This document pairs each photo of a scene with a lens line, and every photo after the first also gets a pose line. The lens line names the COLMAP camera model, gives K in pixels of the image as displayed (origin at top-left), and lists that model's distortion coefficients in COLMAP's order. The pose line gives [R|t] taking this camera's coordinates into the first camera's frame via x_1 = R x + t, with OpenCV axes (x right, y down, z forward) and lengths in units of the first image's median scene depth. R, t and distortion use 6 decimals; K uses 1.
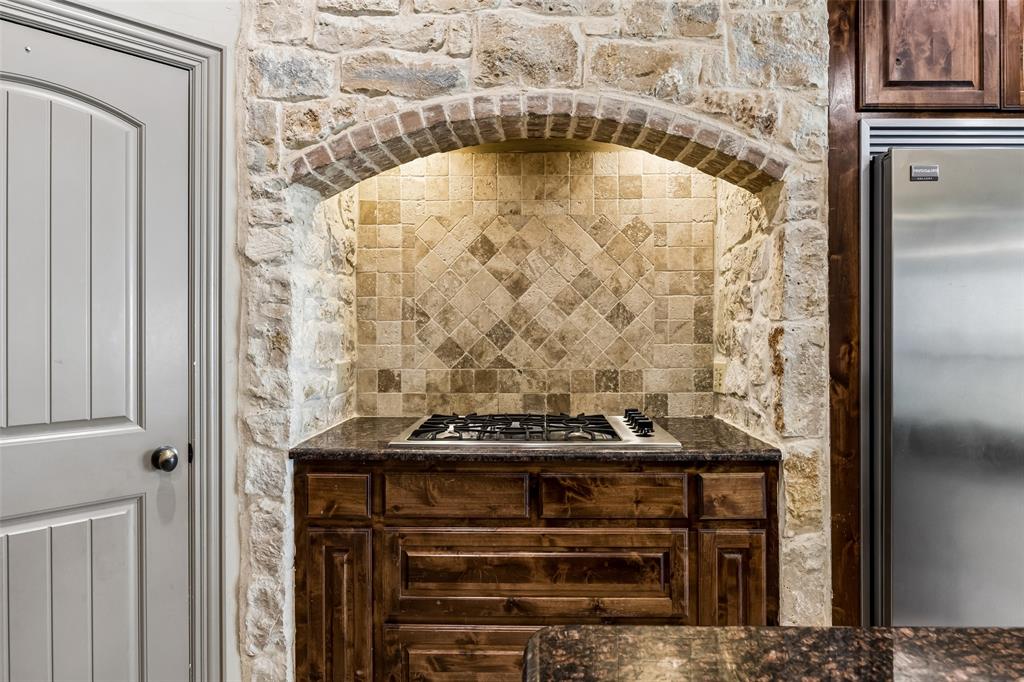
lens RADIAL K [[562.8, 0, 510.6], [0, 562.8, 328.8], [0, 0, 1]] dist [-0.003472, -0.000412]
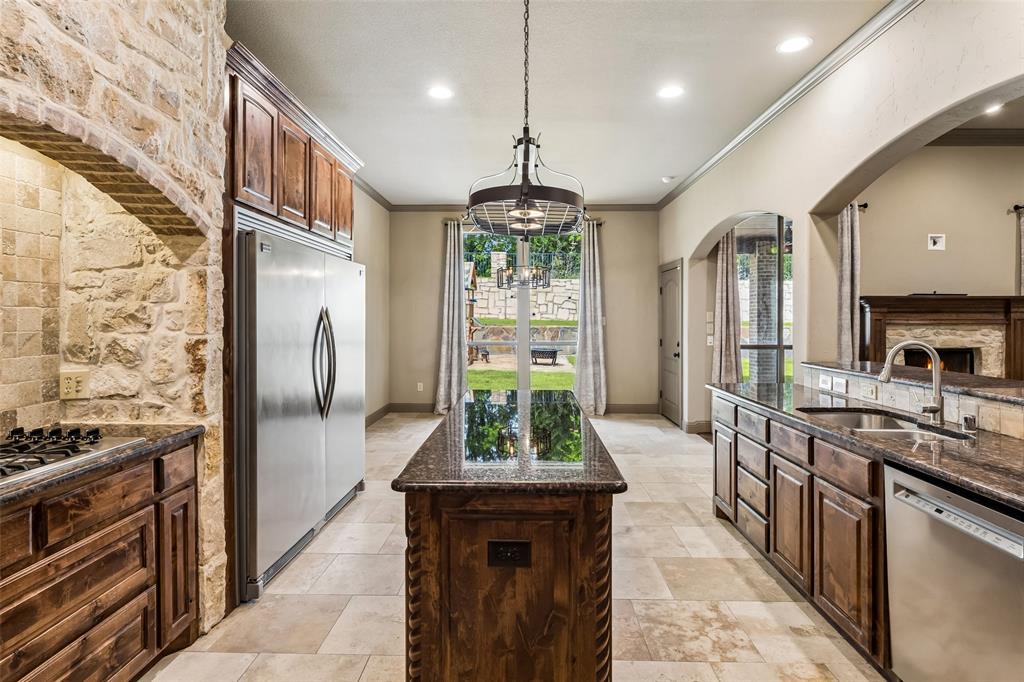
lens RADIAL K [[525.4, 0, 513.4], [0, 525.4, 318.7], [0, 0, 1]] dist [0.001206, 0.000243]
pose [[0.008719, -0.001851, 0.999960, -0.839297], [-0.000485, 0.999998, 0.001855, -0.056383], [-0.999962, -0.000501, 0.008718, 0.199663]]
